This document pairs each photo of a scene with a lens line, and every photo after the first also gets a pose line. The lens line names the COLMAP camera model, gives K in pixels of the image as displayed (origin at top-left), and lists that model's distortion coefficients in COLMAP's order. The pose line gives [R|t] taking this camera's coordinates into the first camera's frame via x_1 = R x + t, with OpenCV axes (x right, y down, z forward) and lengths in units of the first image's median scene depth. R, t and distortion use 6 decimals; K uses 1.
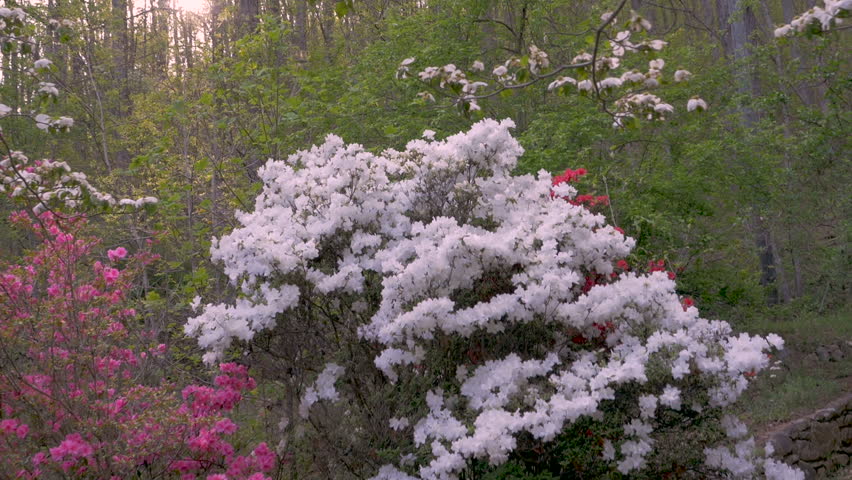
lens RADIAL K [[1058.9, 0, 426.0], [0, 1058.9, 240.0], [0, 0, 1]] dist [0.094017, 0.030016]
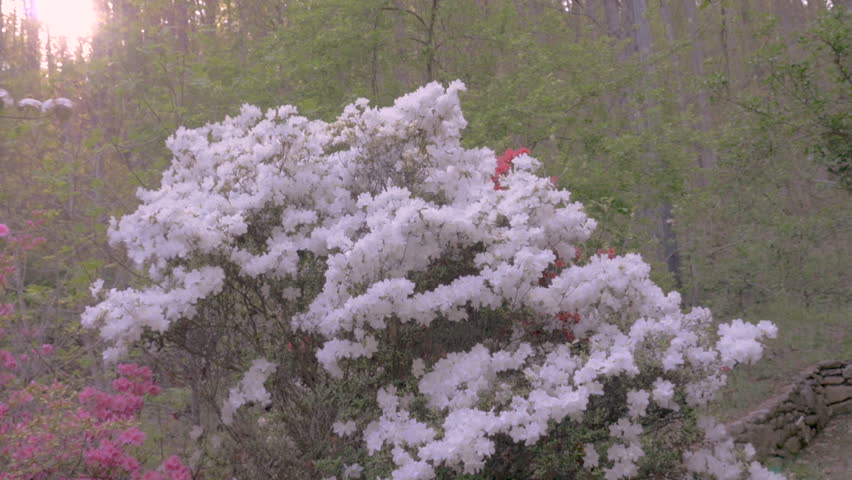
lens RADIAL K [[1058.9, 0, 426.0], [0, 1058.9, 240.0], [0, 0, 1]] dist [0.094017, 0.030016]
pose [[0.993852, 0.005146, 0.110597, -0.053297], [-0.003781, 0.999914, -0.012542, 0.031544], [-0.110652, 0.012047, 0.993786, 0.141635]]
